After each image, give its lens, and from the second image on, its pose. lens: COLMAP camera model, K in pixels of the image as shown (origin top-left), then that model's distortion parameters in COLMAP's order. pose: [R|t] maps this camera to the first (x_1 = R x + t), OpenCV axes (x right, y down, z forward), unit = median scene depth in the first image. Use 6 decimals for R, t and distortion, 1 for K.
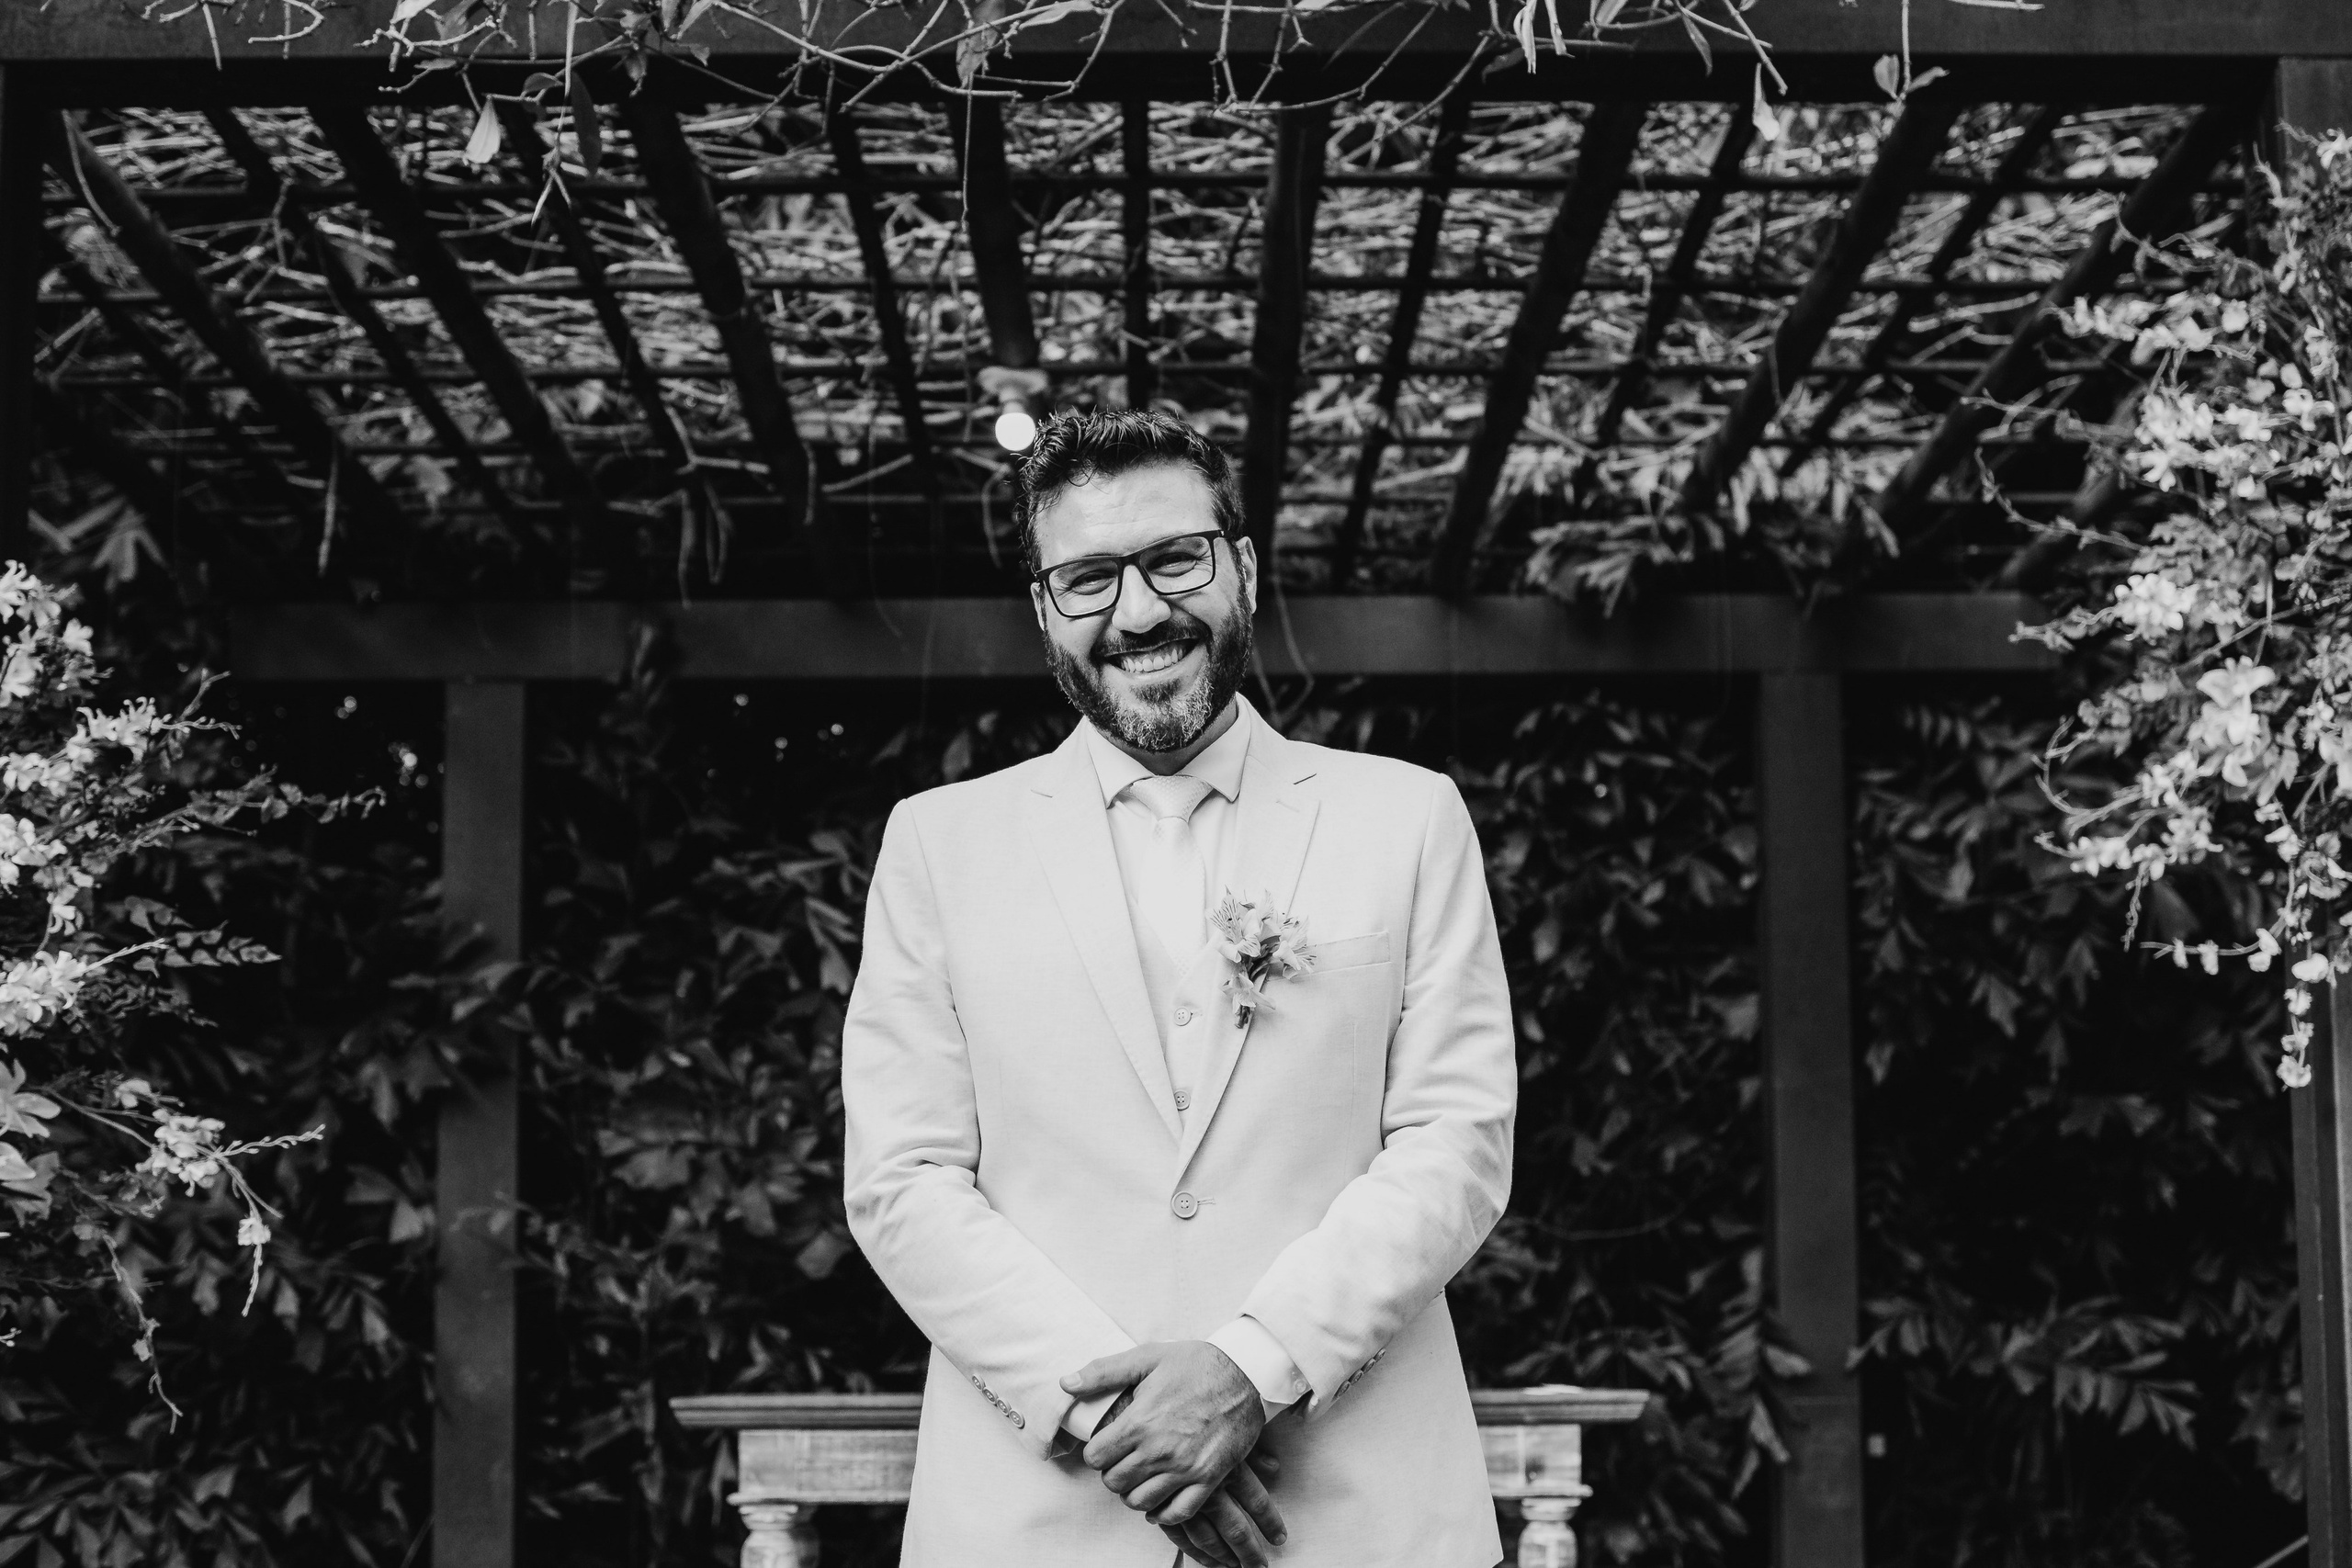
lens RADIAL K [[2842.7, 0, 1181.0], [0, 2842.7, 780.0], [0, 0, 1]] dist [-0.015238, 0.073822]
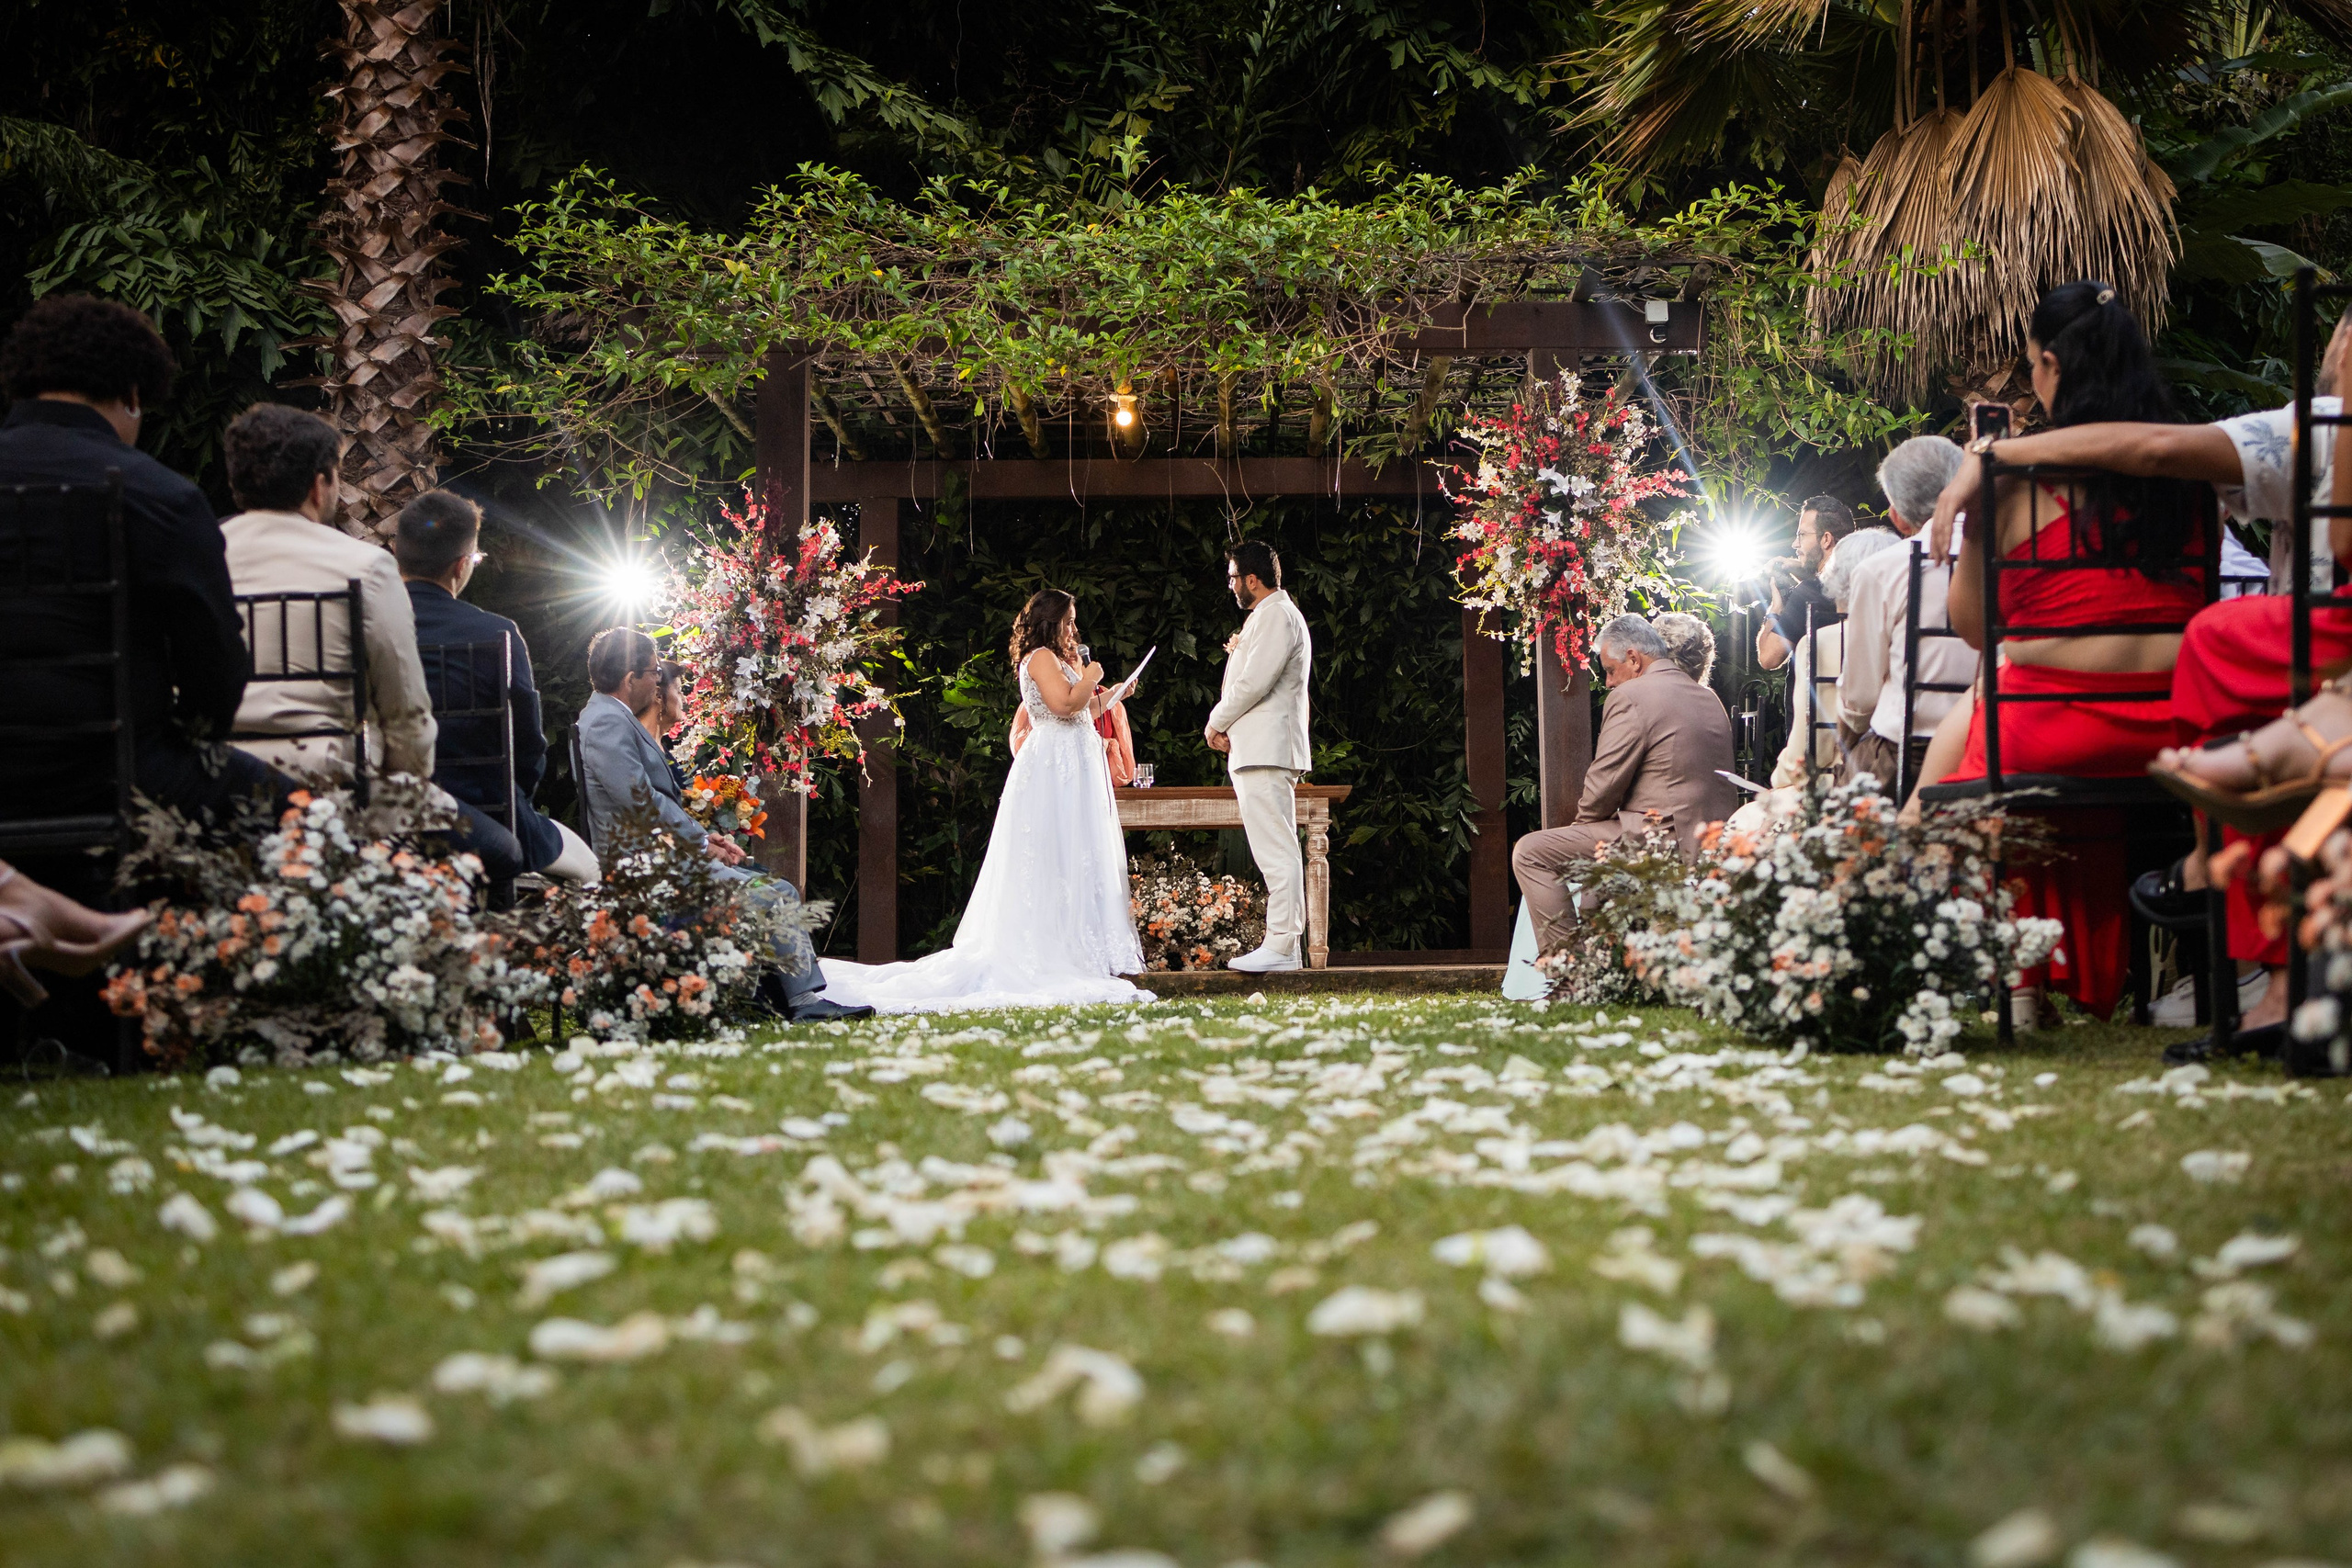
lens RADIAL K [[2842.7, 0, 1181.0], [0, 2842.7, 780.0], [0, 0, 1]] dist [-0.015238, 0.073822]
pose [[0.999551, -0.001716, -0.029930, 0.095055], [0.005784, 0.990641, 0.136368, -0.211467], [0.029416, -0.136480, 0.990206, -2.157323]]
